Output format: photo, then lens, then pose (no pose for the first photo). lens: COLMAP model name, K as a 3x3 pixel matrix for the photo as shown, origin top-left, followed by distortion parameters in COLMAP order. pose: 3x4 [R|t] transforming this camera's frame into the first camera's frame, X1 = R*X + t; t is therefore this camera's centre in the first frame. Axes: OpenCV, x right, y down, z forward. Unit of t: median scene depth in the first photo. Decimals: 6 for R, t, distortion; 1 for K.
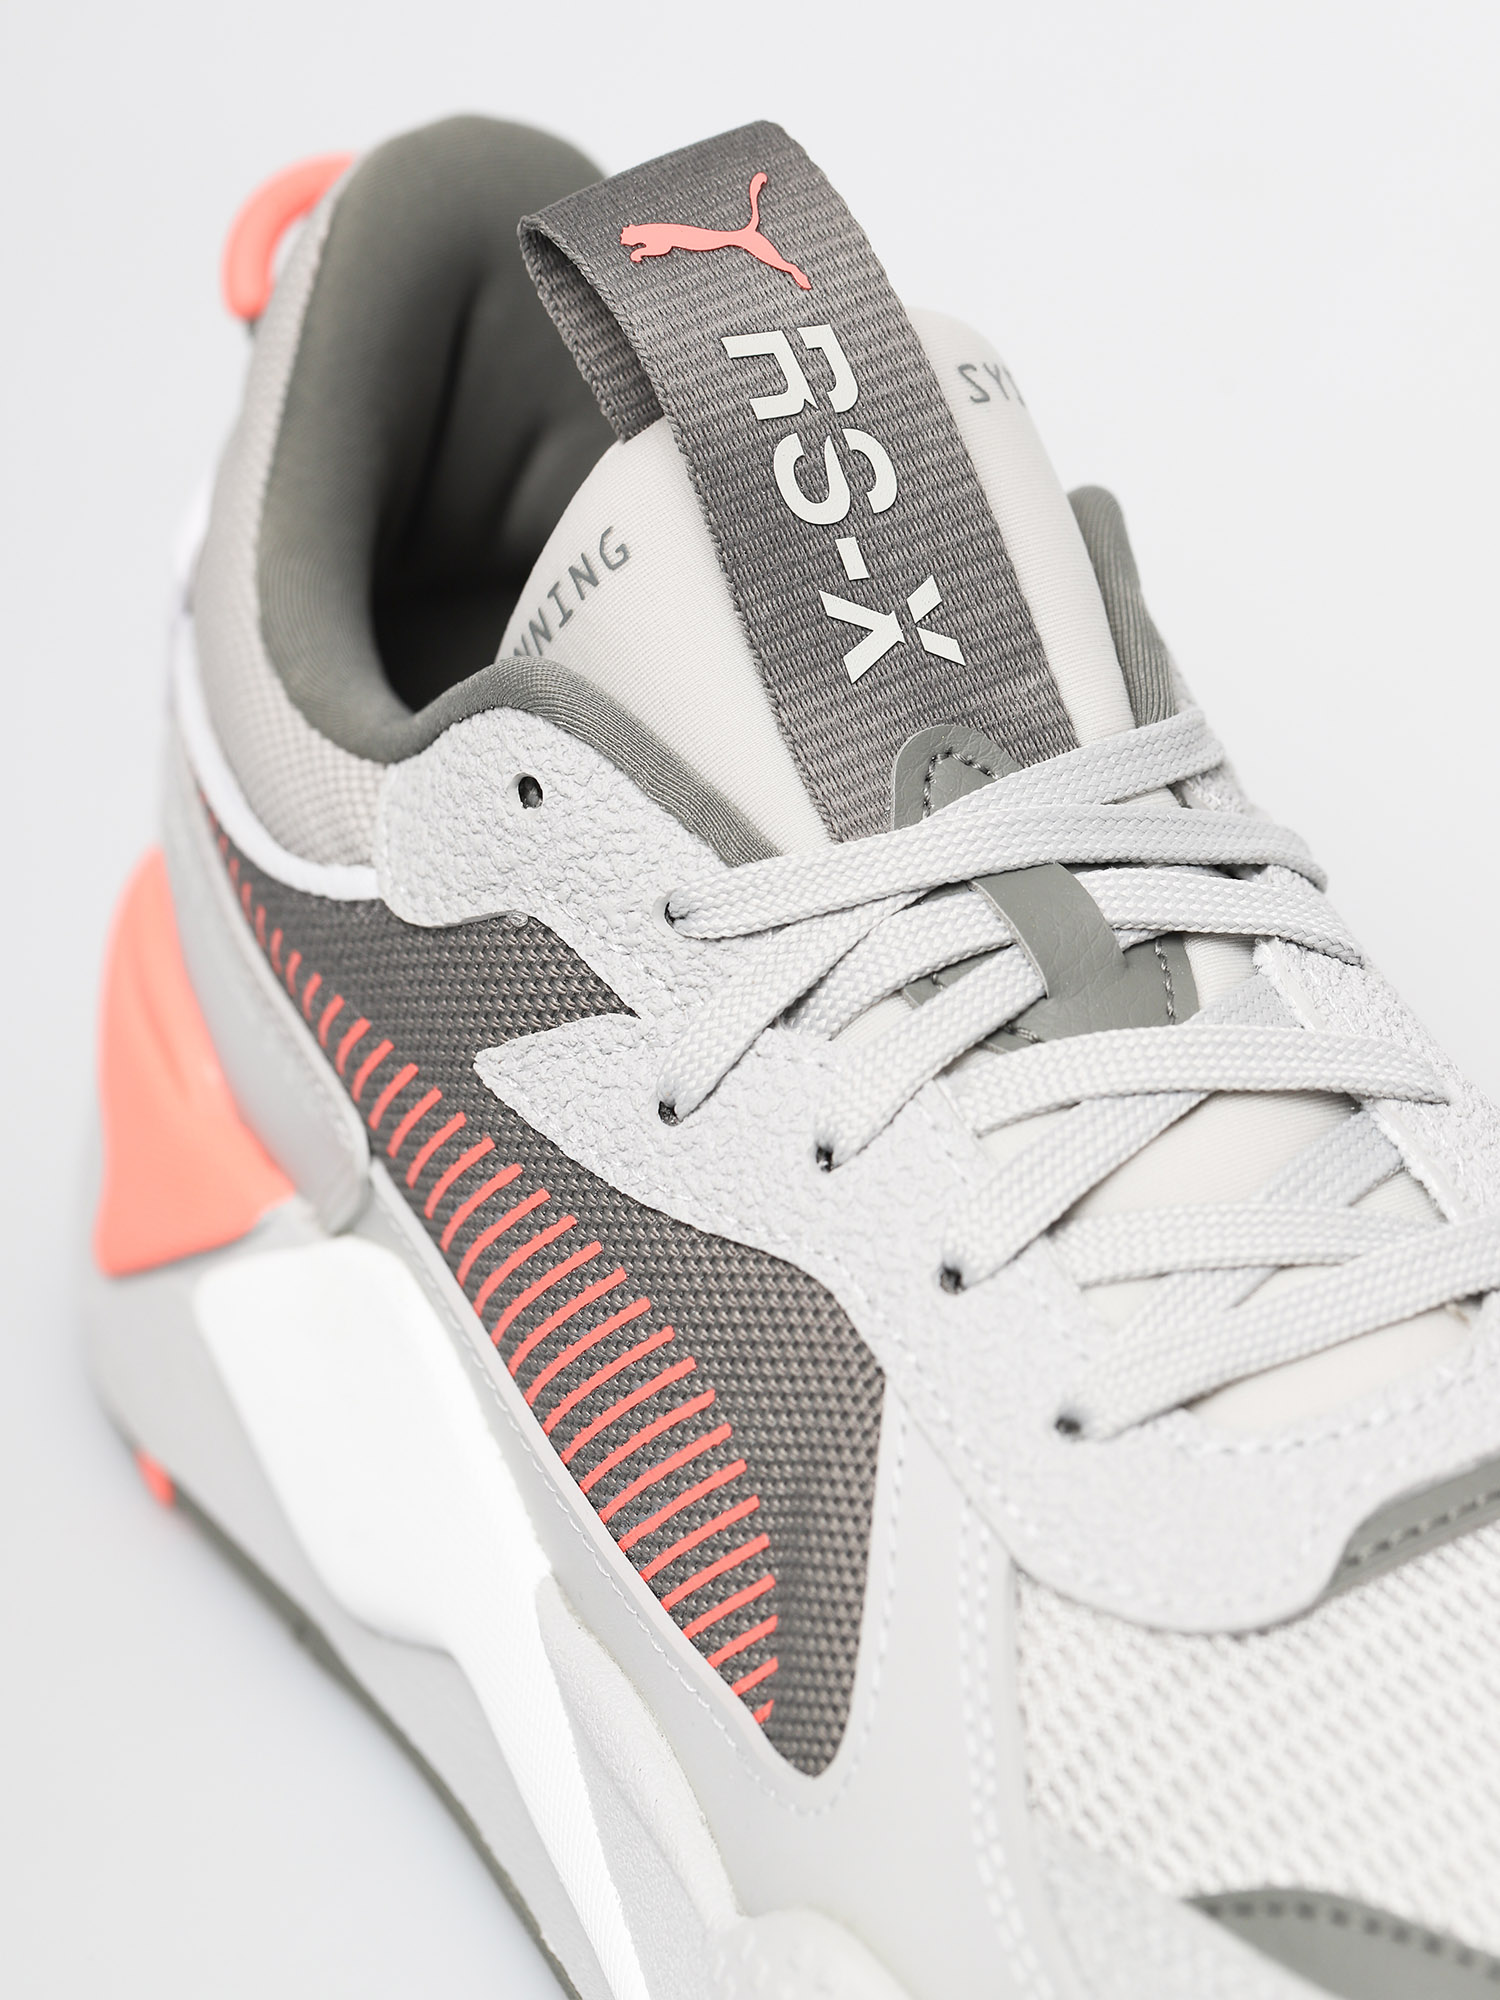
lens RADIAL K [[8663.6, 0, 750.0], [0, 8663.6, 1000.0], [0, 0, 1]] dist [-0.024476, 7.723120]
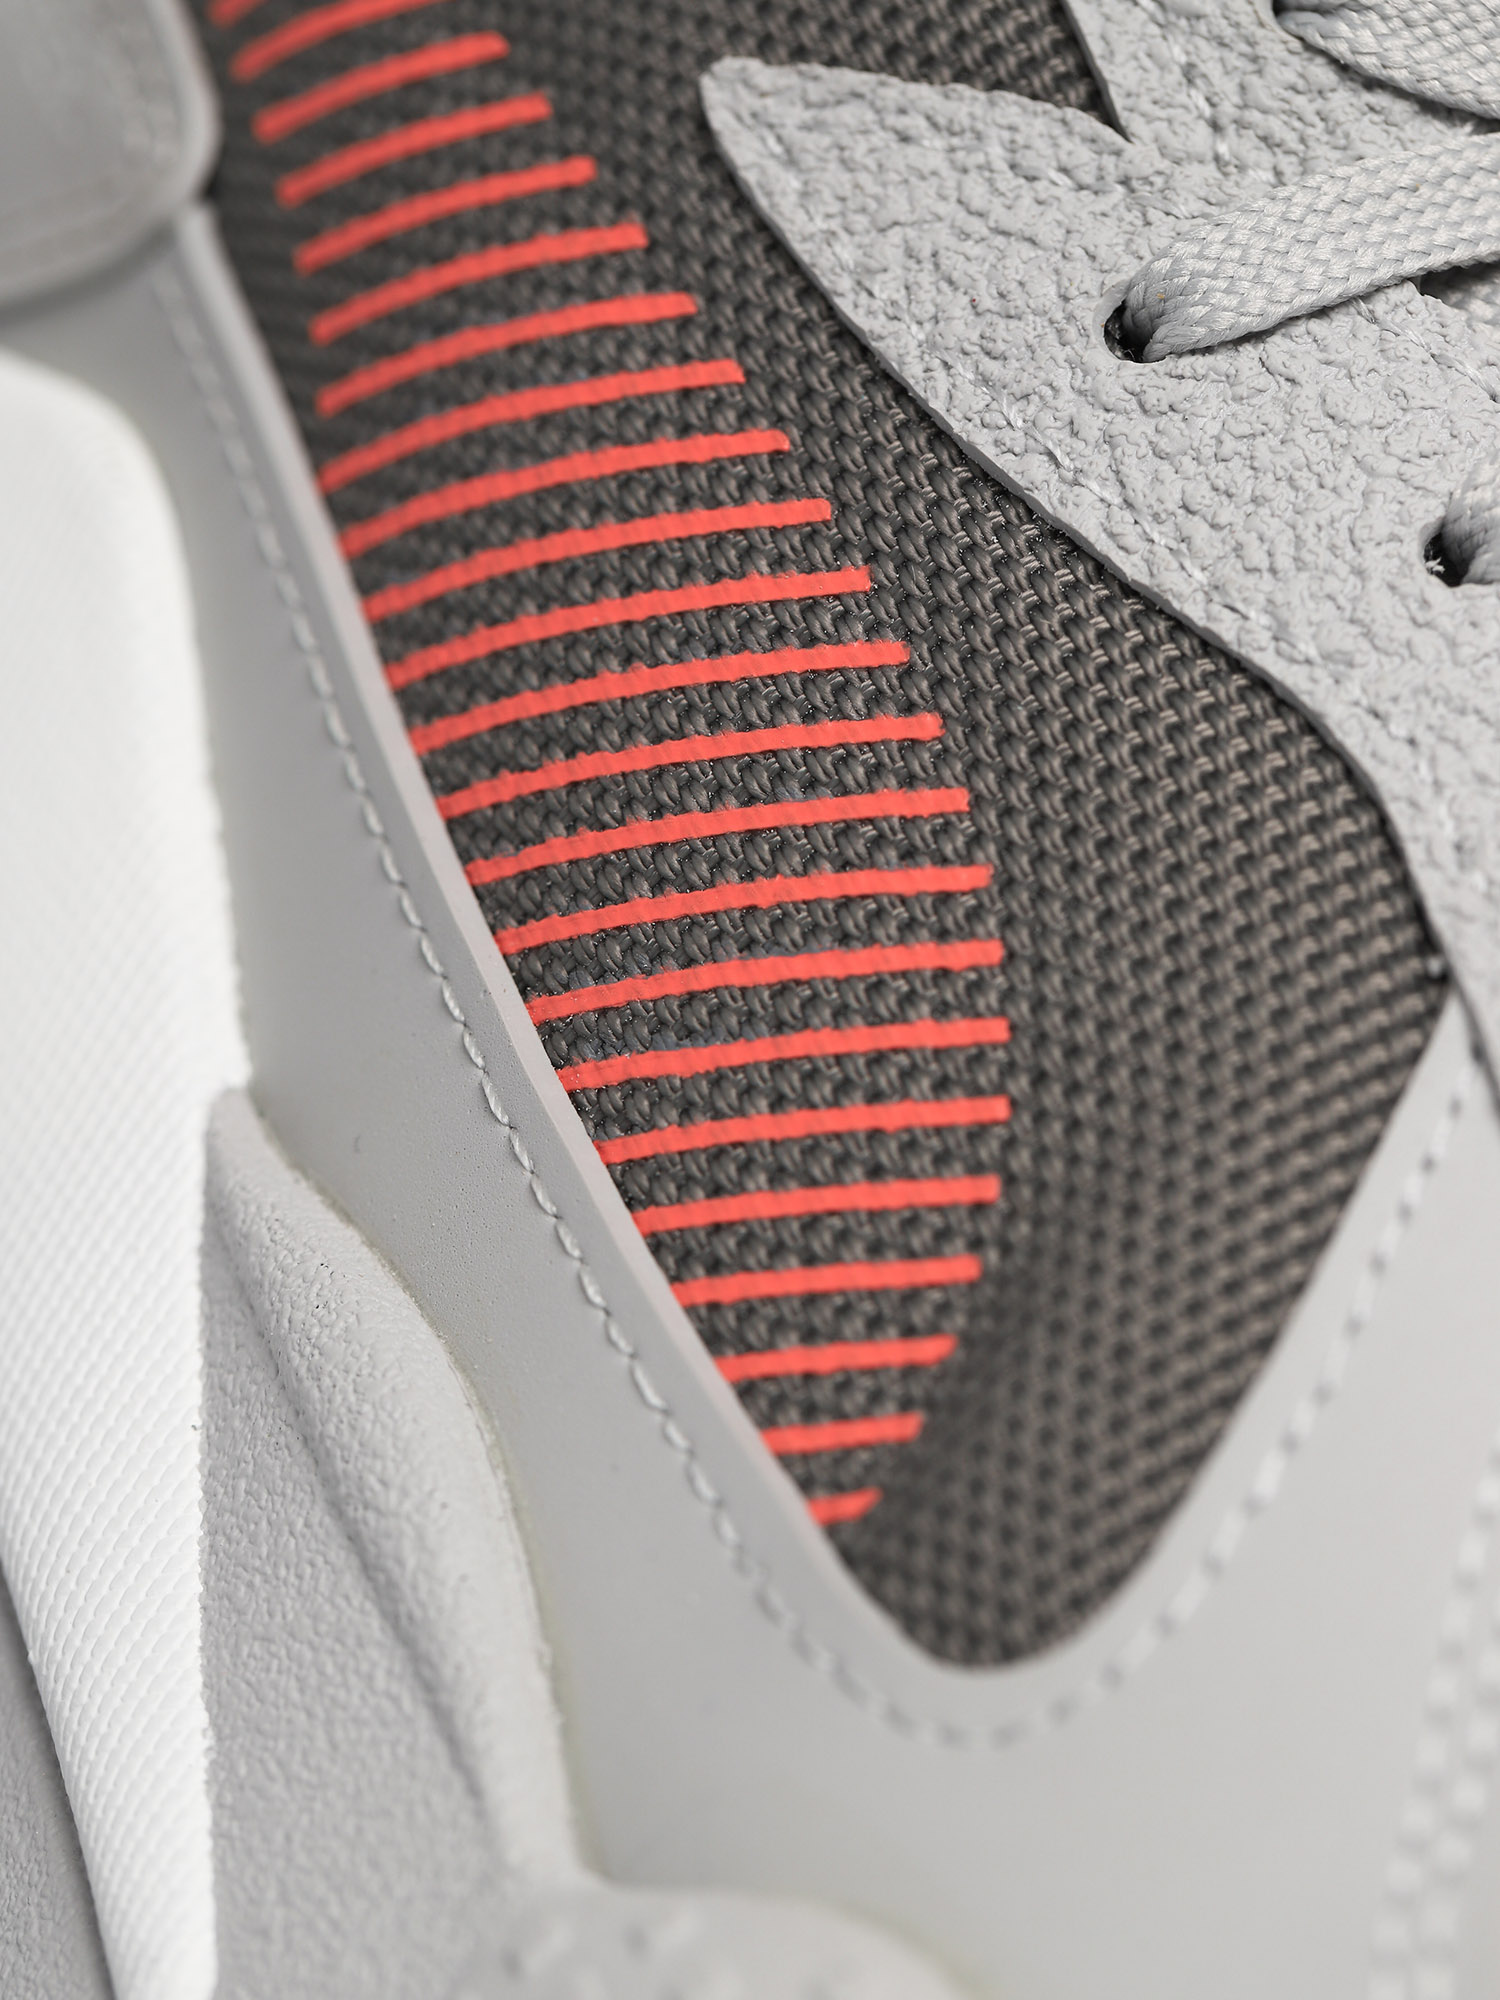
lens RADIAL K [[8663.6, 0, 750.0], [0, 8663.6, 1000.0], [0, 0, 1]] dist [-0.024476, 7.723120]
pose [[0.791389, 0.501138, 0.350091, -0.176394], [-0.437529, 0.864288, -0.248141, 0.174018], [-0.426933, 0.043202, 0.903251, 0.574707]]
